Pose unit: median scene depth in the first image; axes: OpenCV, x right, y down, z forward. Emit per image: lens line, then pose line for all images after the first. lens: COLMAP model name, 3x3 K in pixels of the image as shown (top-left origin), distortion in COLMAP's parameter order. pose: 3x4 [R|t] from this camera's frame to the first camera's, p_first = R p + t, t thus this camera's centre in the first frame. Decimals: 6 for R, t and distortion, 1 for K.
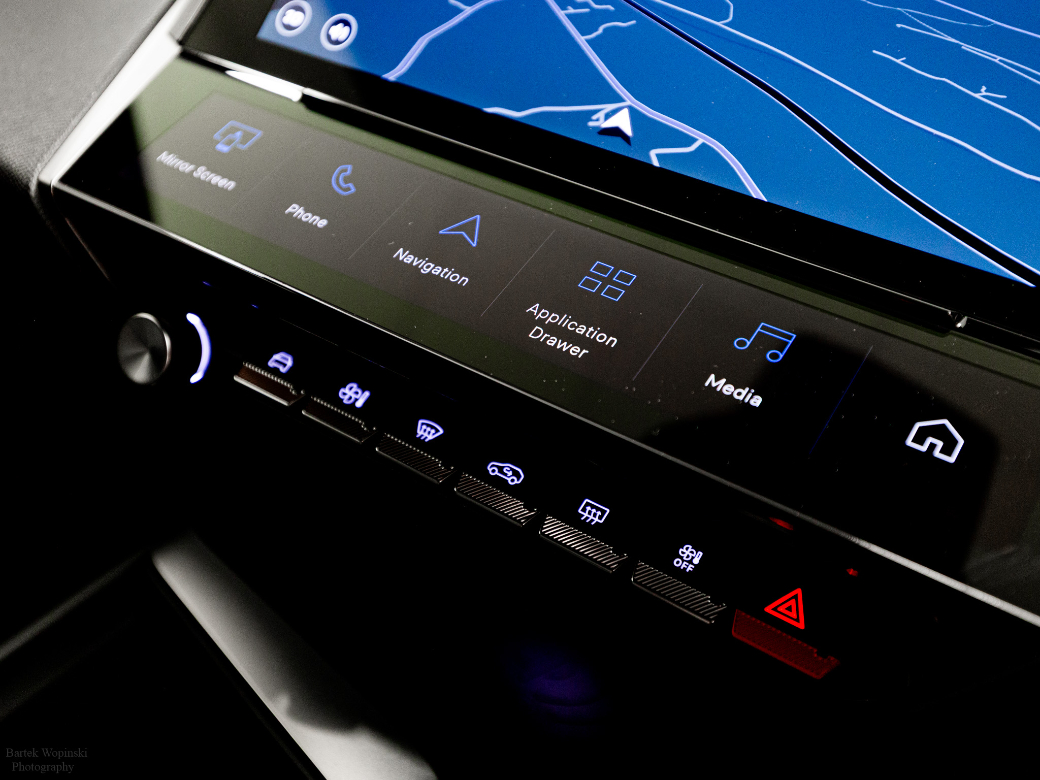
lens RADIAL K [[1092.3, 0, 520.0], [0, 1092.3, 390.0], [0, 0, 1]] dist [0.067442, -0.128315]
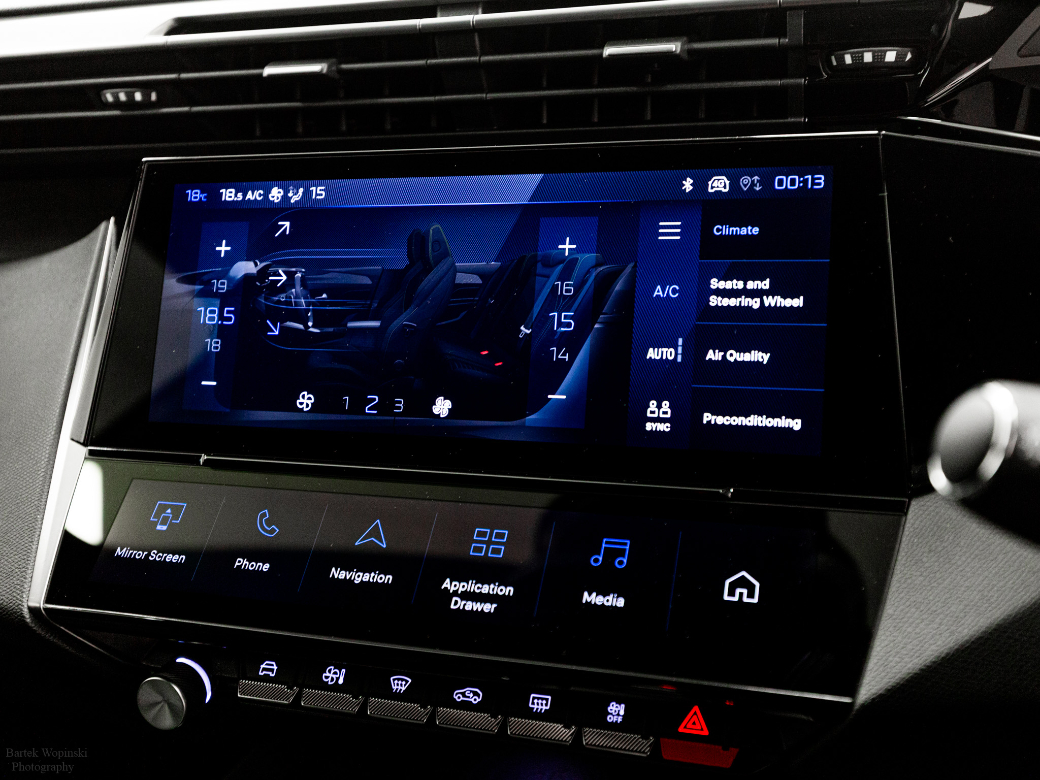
lens RADIAL K [[1092.3, 0, 520.0], [0, 1092.3, 390.0], [0, 0, 1]] dist [0.067442, -0.128315]
pose [[0.925786, -0.359995, 0.115432, 0.025682], [0.359790, 0.932742, 0.023337, -0.284992], [-0.116070, 0.019926, 0.993041, -0.352515]]
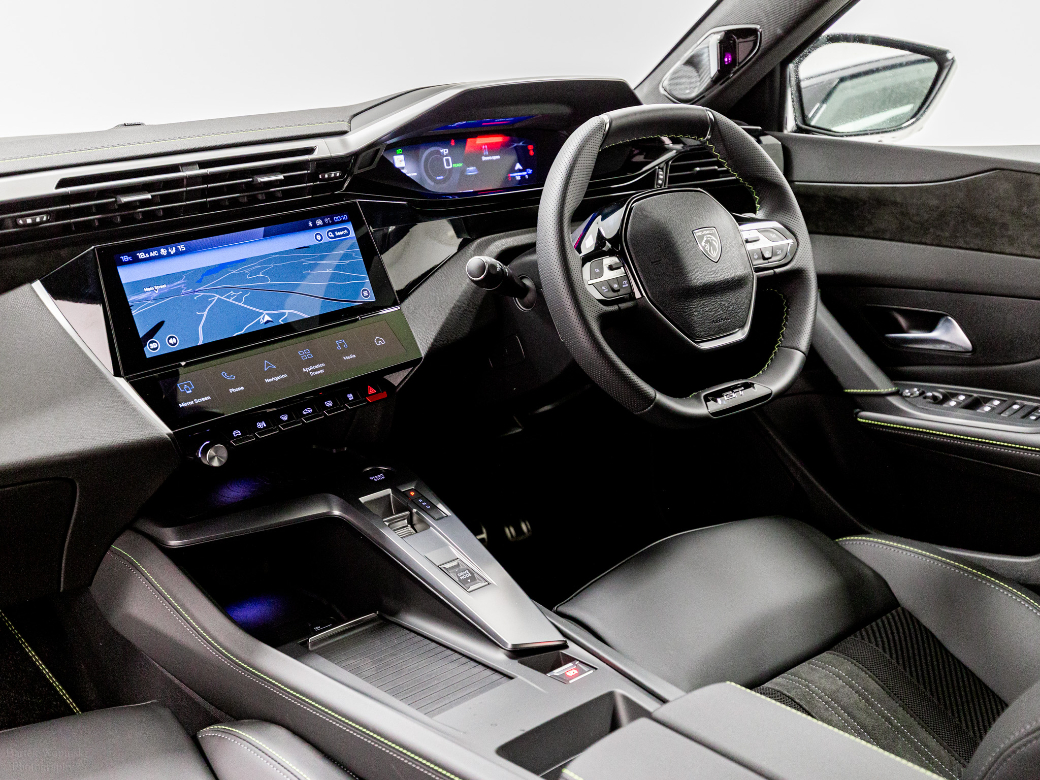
lens RADIAL K [[1092.3, 0, 520.0], [0, 1092.3, 390.0], [0, 0, 1]] dist [0.067442, -0.128315]
pose [[0.252504, -0.571937, 0.780468, -2.780459], [0.388036, 0.798757, 0.459799, -1.460056], [-0.886380, 0.186748, 0.423621, -1.287058]]
